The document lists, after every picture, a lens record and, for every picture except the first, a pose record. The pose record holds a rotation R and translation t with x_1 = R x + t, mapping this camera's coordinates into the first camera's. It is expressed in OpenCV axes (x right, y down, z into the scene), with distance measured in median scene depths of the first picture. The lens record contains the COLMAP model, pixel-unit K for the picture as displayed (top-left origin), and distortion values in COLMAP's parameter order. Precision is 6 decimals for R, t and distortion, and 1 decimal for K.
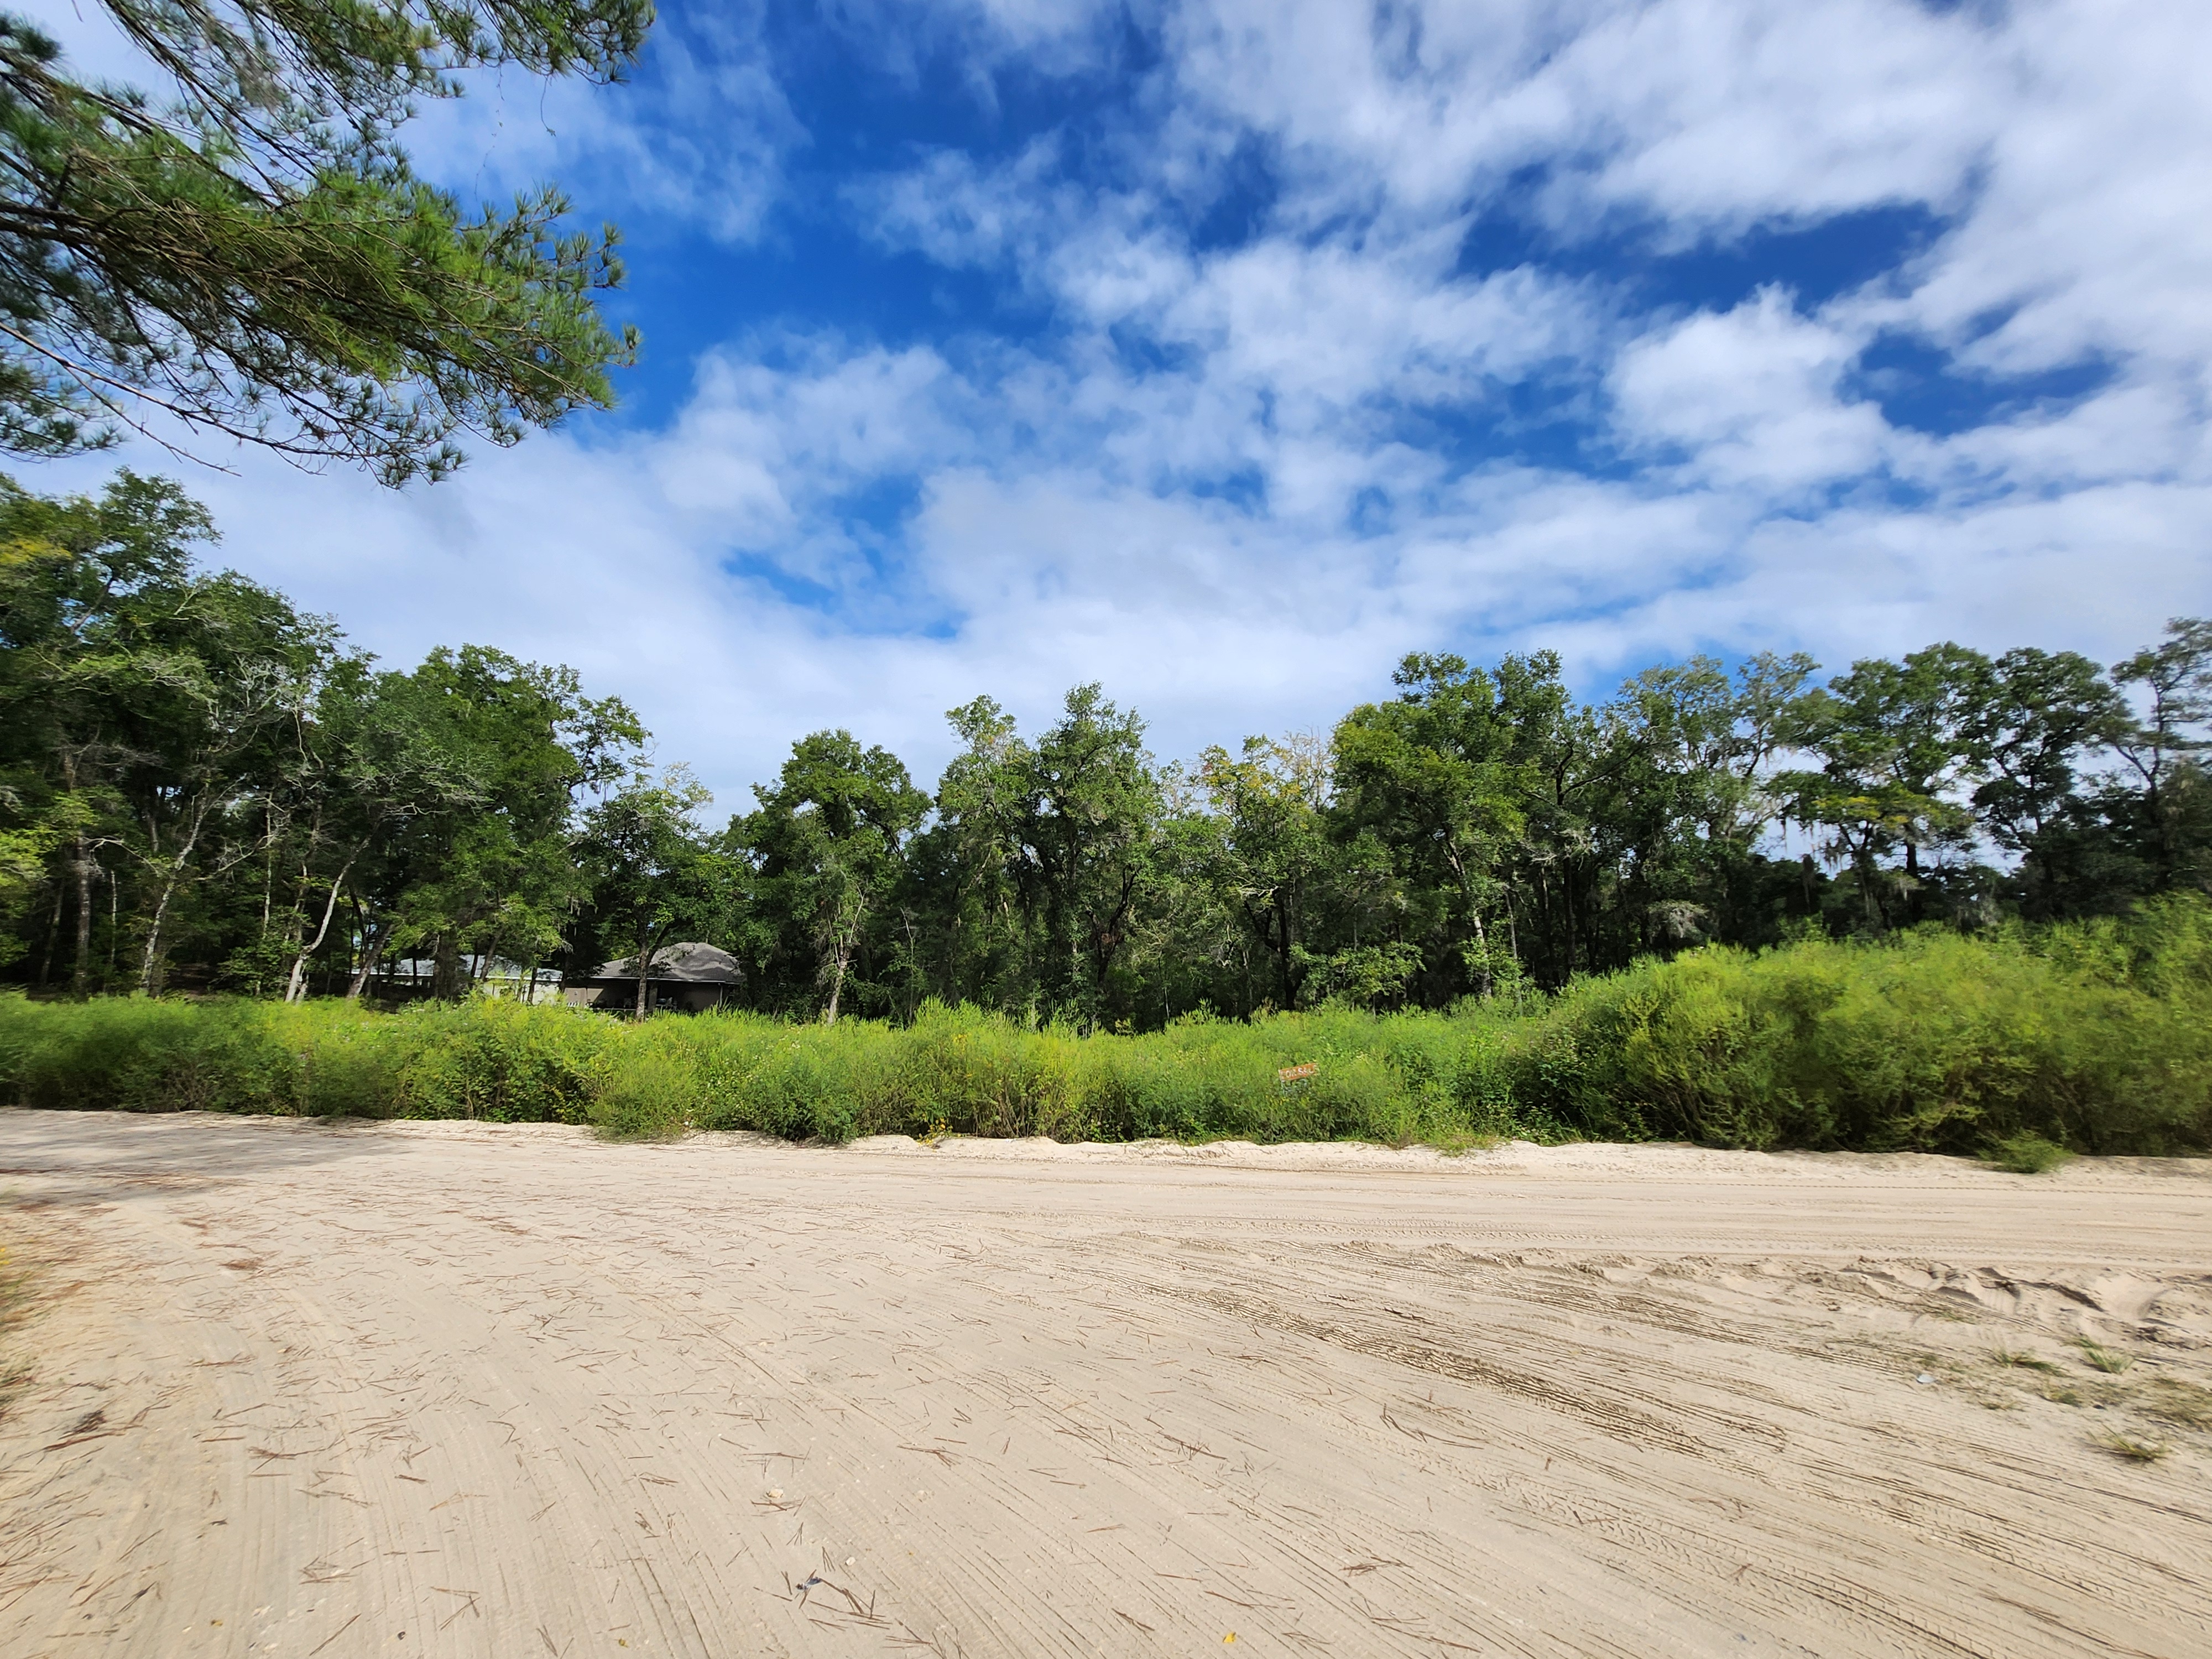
lens RADIAL K [[1053.1, 0, 1090.4], [0, 1053.1, 797.1], [0, 0, 1]] dist [-0.019580, 0.001243]
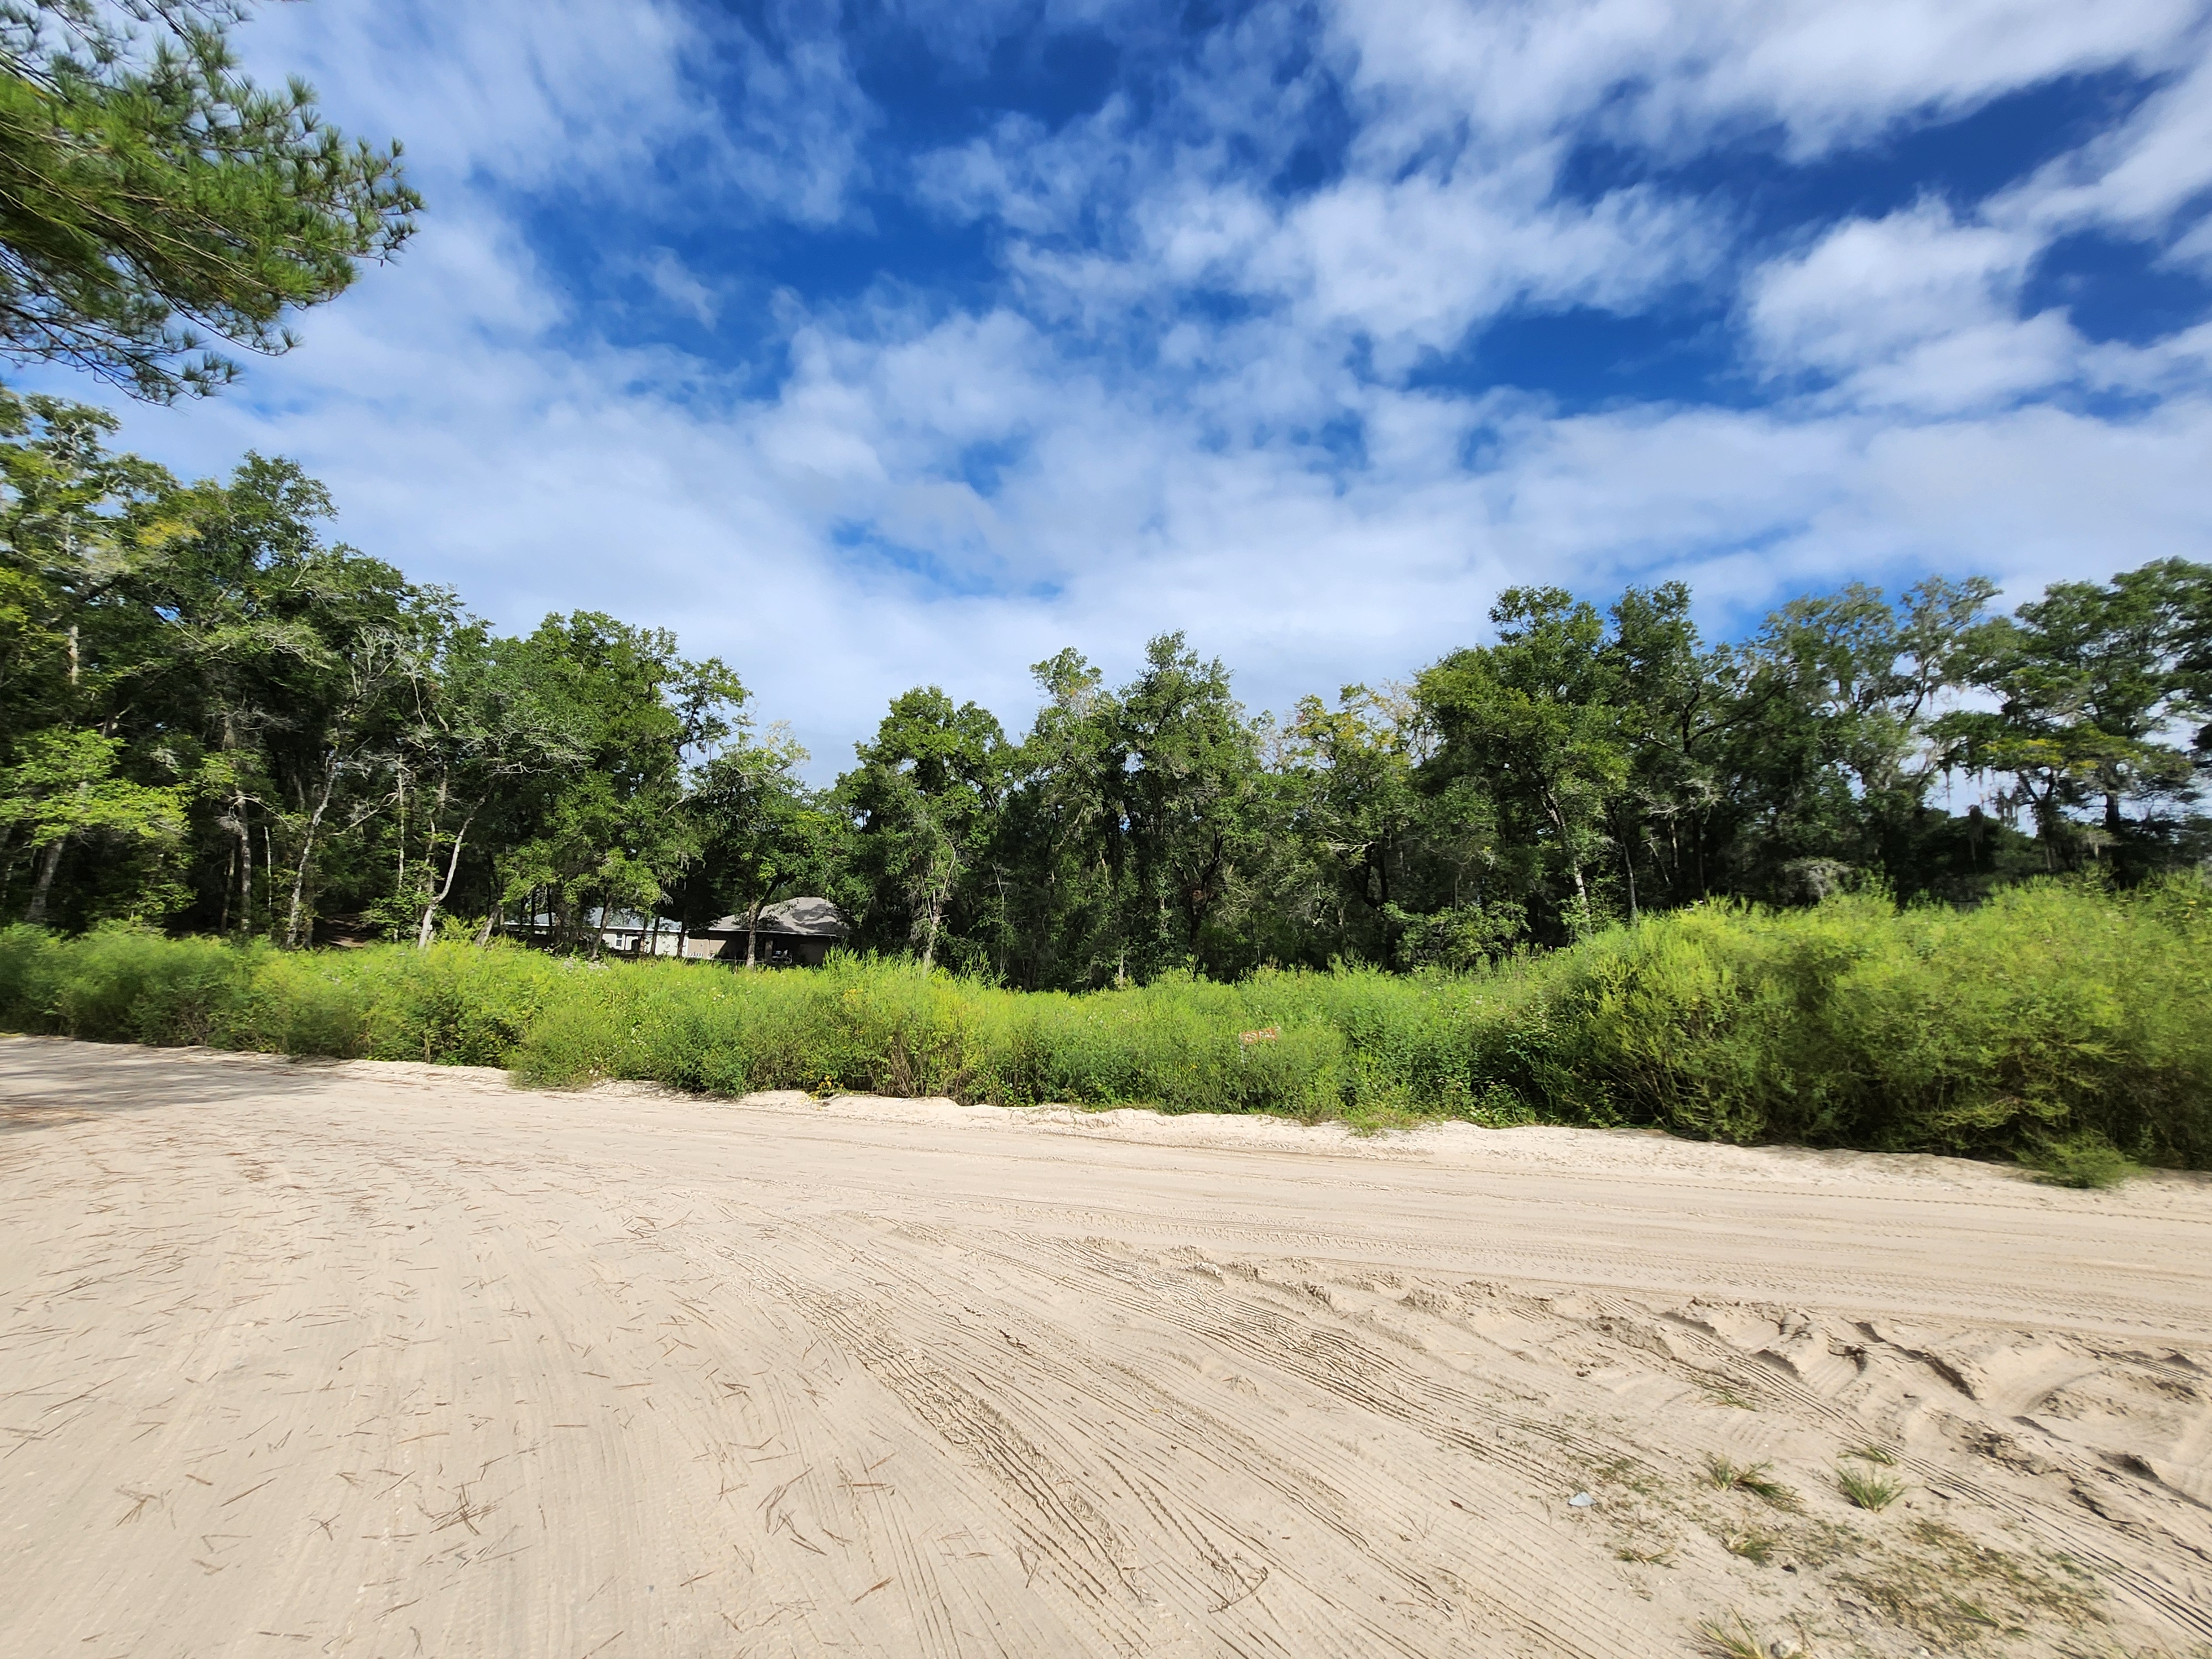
lens RADIAL K [[1053.1, 0, 1080.3], [0, 1053.1, 829.0], [0, 0, 1]] dist [-0.019580, 0.001243]
pose [[0.991117, -0.001276, -0.132984, 0.046851], [0.010565, 0.997549, 0.069173, 0.004927], [0.132569, -0.069963, 0.988701, 0.024597]]
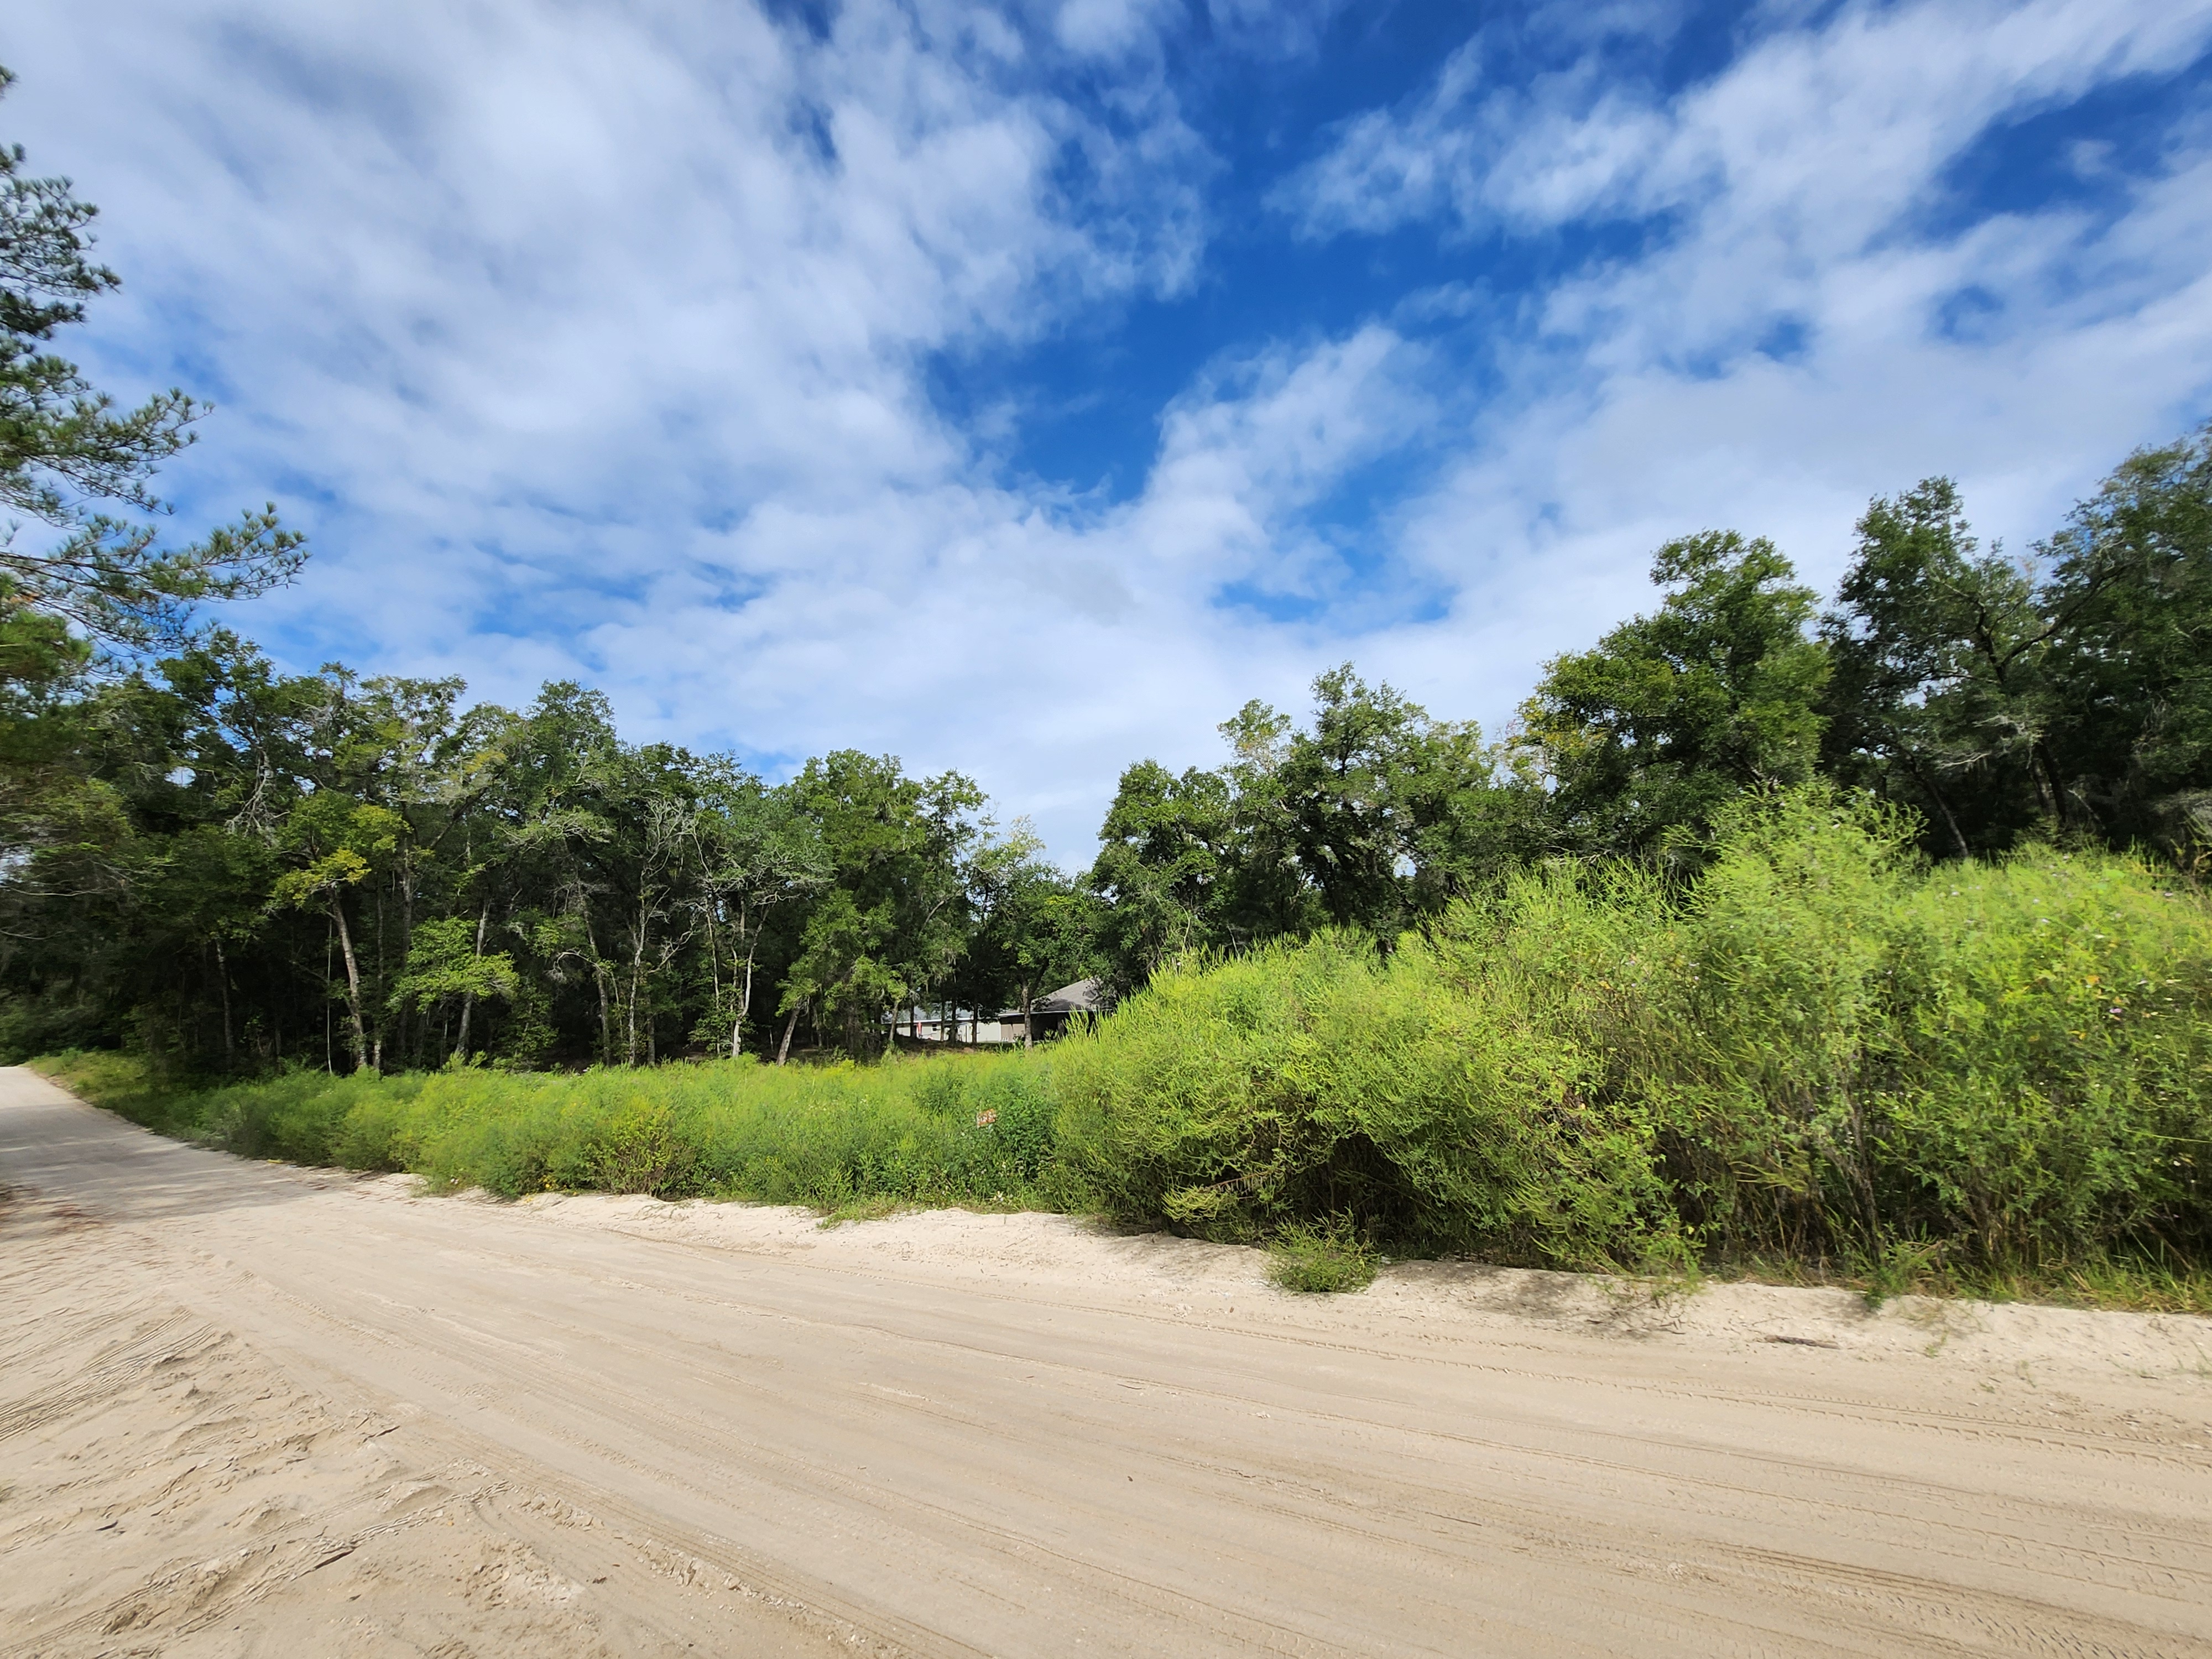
lens RADIAL K [[1053.1, 0, 1110.3], [0, 1053.1, 833.0], [0, 0, 1]] dist [-0.019580, 0.001243]
pose [[0.868831, -0.154665, -0.470331, 0.256546], [0.169456, 0.985476, -0.011035, 0.014926], [0.465207, -0.070113, 0.882421, 0.087636]]
